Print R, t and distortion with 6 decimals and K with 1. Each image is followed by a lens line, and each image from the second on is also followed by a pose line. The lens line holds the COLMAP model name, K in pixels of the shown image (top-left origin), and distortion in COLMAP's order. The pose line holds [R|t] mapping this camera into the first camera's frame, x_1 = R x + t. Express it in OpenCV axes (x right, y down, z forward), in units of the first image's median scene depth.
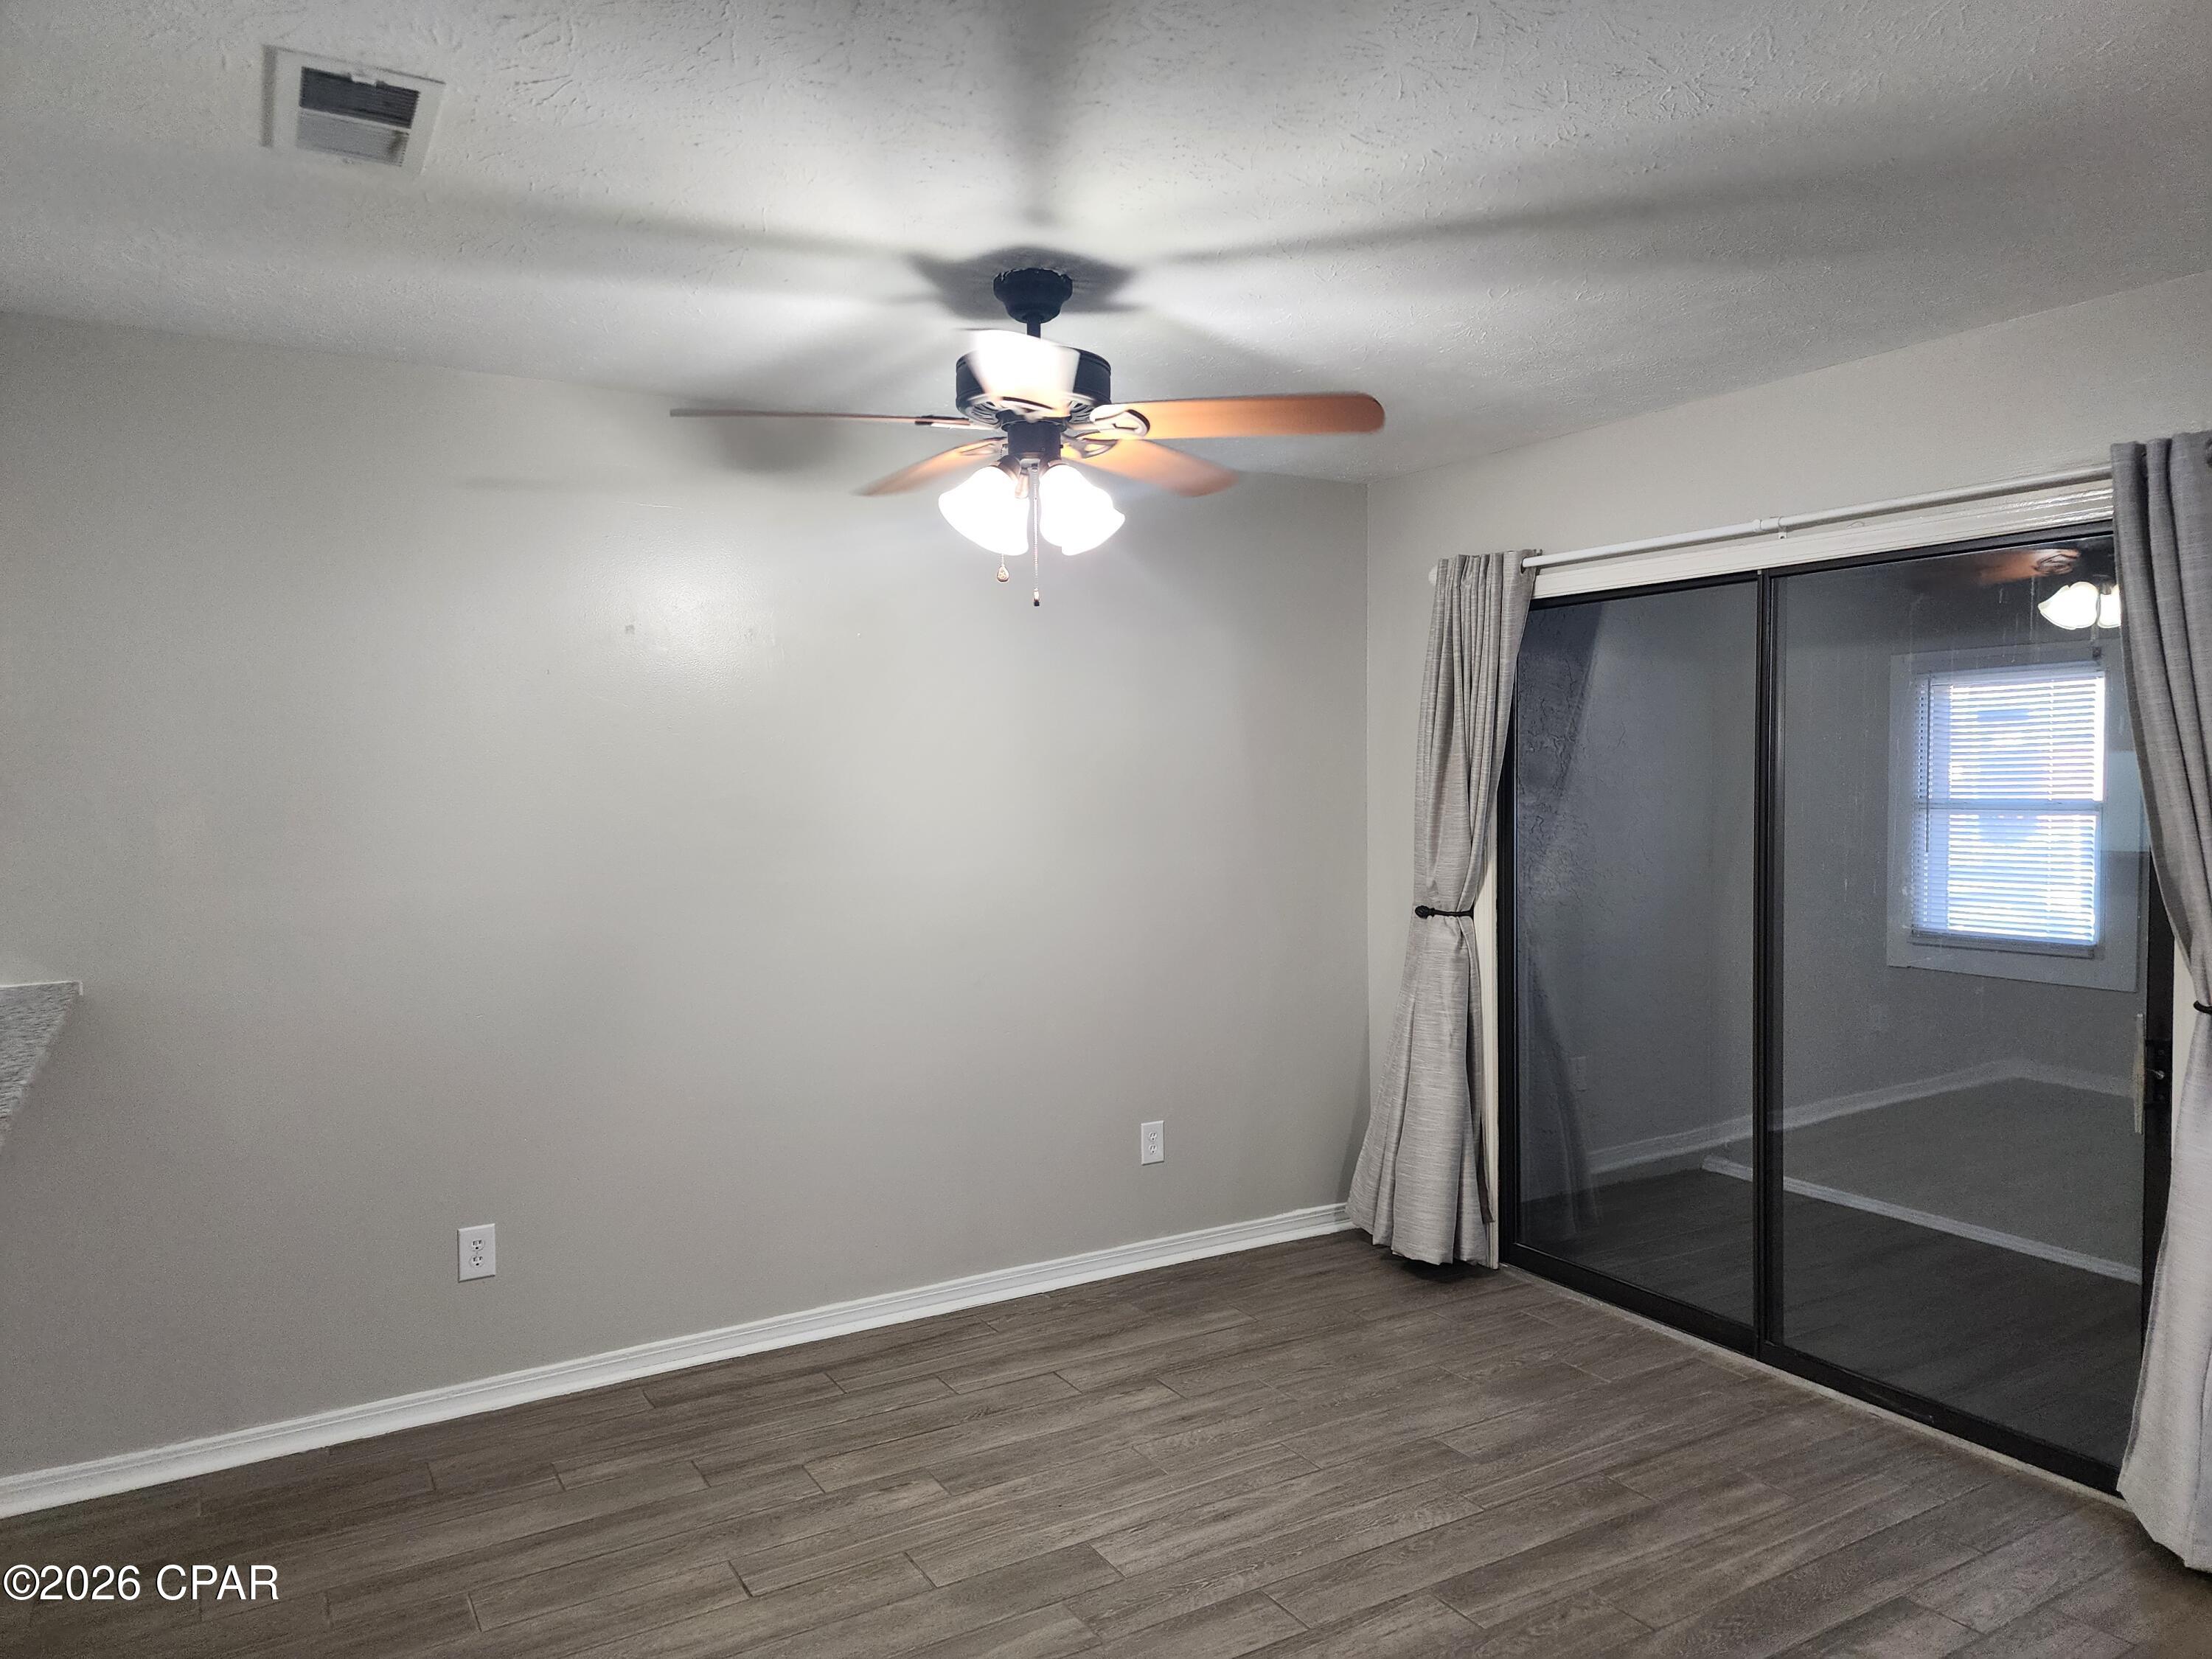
lens RADIAL K [[1479.0, 0, 1107.8], [0, 1479.0, 838.3], [0, 0, 1]] dist [0.072784, -0.061874]
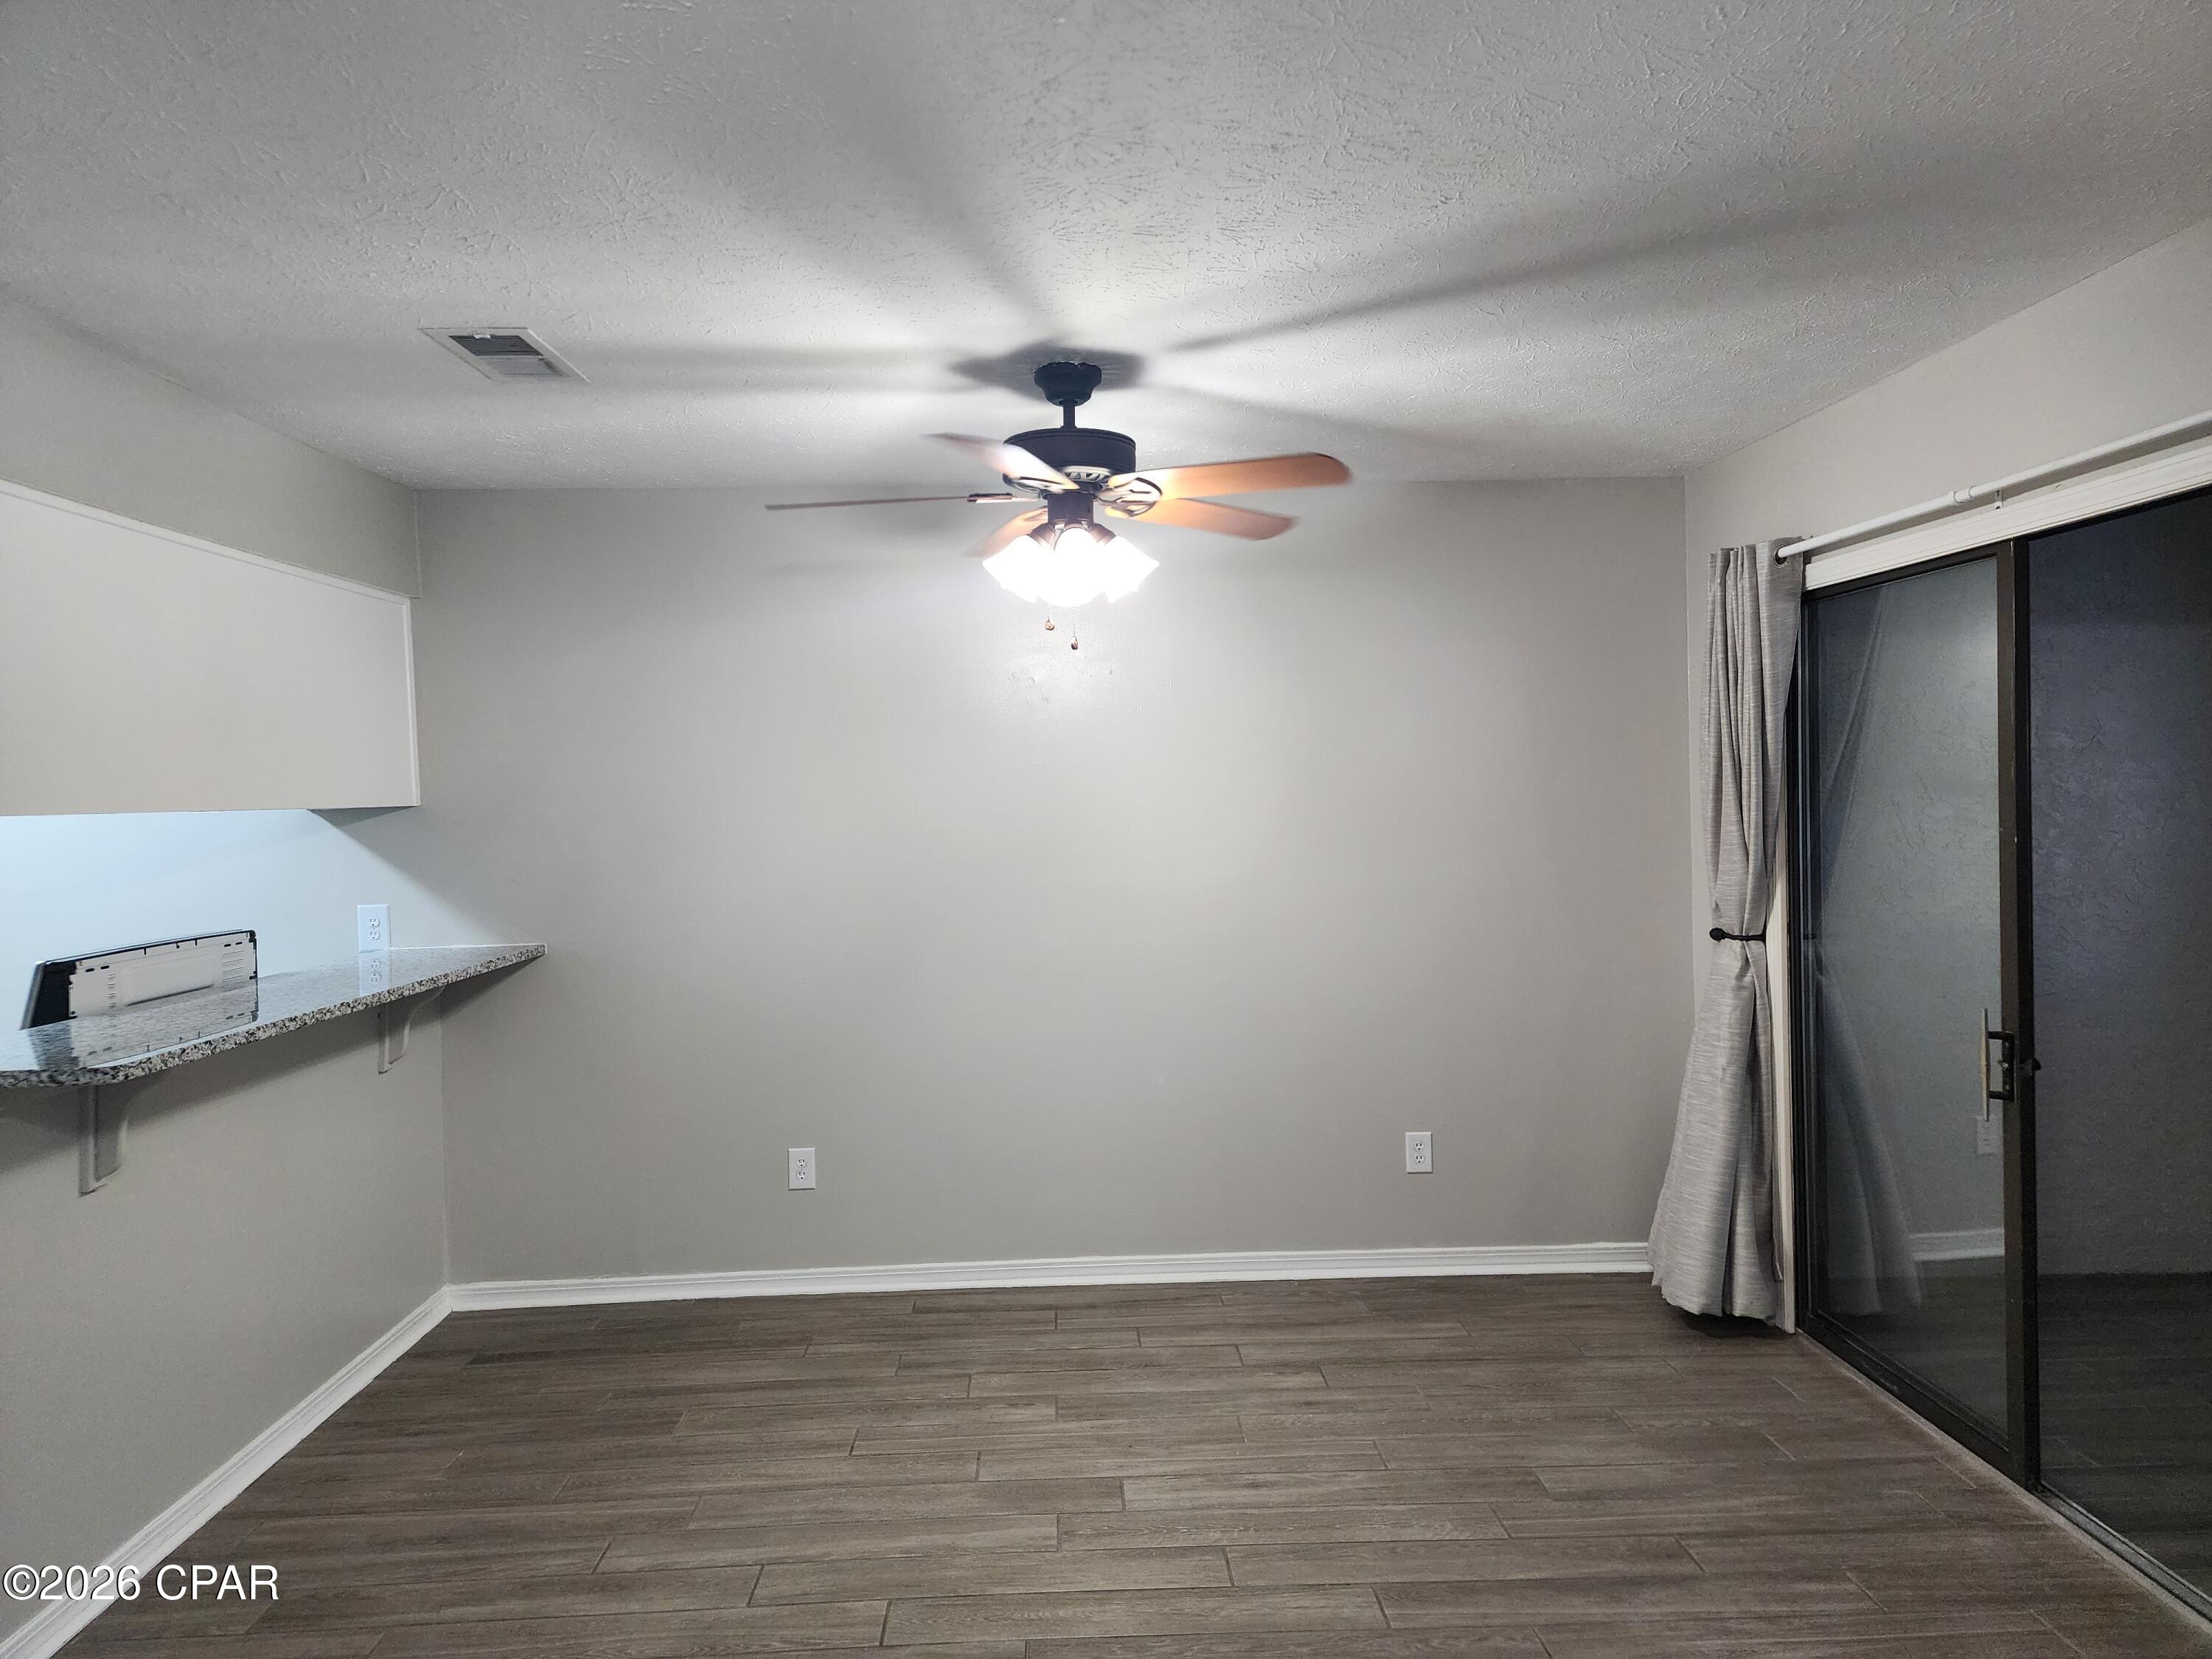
lens RADIAL K [[1479.0, 0, 1107.4], [0, 1479.0, 832.7], [0, 0, 1]] dist [0.072784, -0.061874]
pose [[0.877450, 0.003000, -0.479658, 0.422695], [-0.007644, 0.999941, -0.007728, -0.004551], [0.479606, 0.010447, 0.877422, 0.002980]]
